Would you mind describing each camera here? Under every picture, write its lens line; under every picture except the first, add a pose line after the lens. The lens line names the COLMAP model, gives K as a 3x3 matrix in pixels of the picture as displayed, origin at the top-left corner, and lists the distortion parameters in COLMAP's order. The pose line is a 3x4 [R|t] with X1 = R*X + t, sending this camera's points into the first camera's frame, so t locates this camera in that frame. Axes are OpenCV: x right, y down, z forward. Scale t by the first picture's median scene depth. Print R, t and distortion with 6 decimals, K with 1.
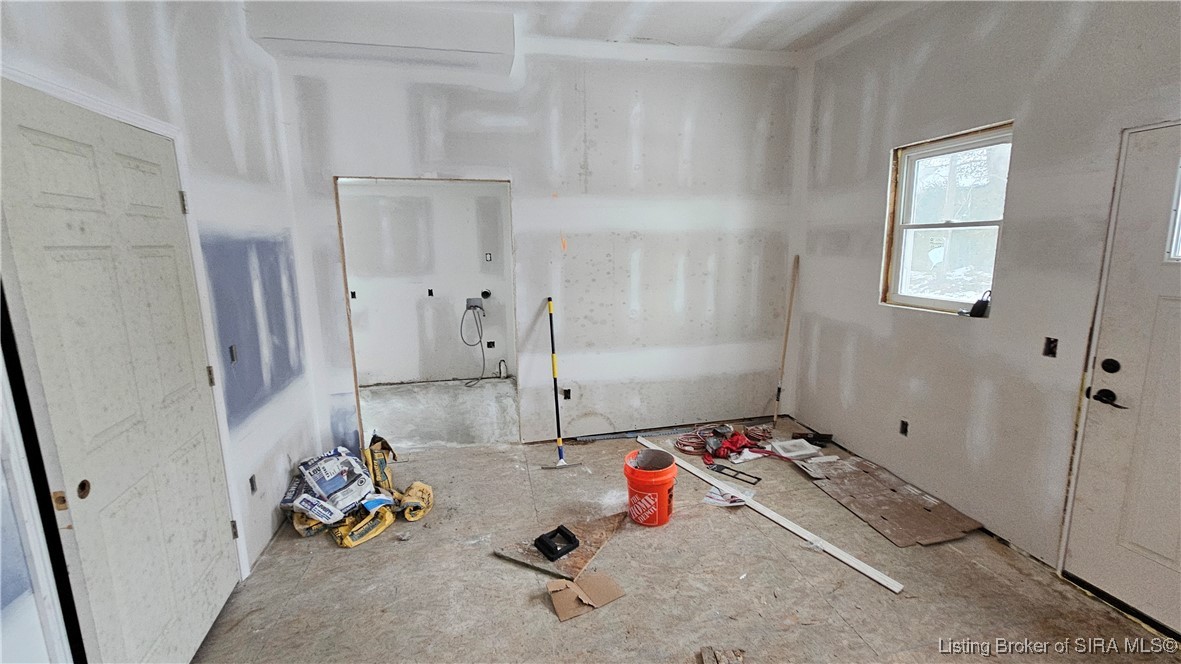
lens RADIAL K [[484.6, 0, 590.7], [0, 484.6, 331.4], [0, 0, 1]] dist [0.003337, 0.000755]
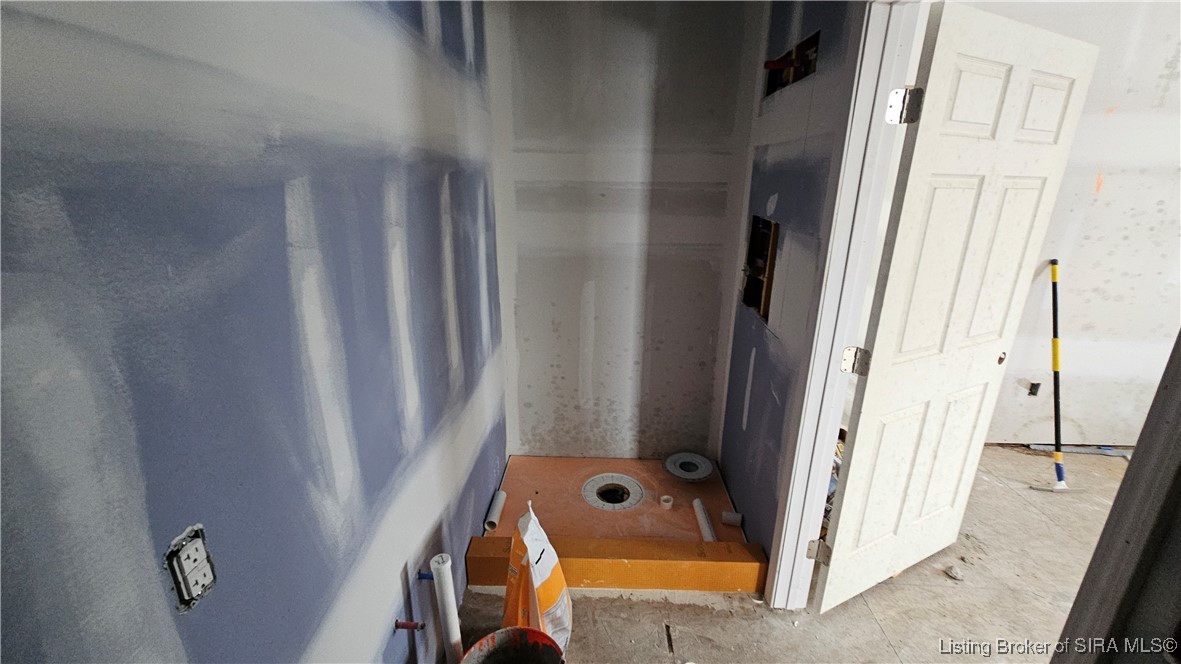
lens RADIAL K [[484.6, 0, 591.0], [0, 484.6, 330.4], [0, 0, 1]] dist [0.003337, 0.000755]
pose [[0.964075, 0.106775, -0.243224, -0.557103], [-0.075422, 0.988001, 0.134781, -0.010652], [0.254697, -0.111594, 0.960560, 0.112175]]
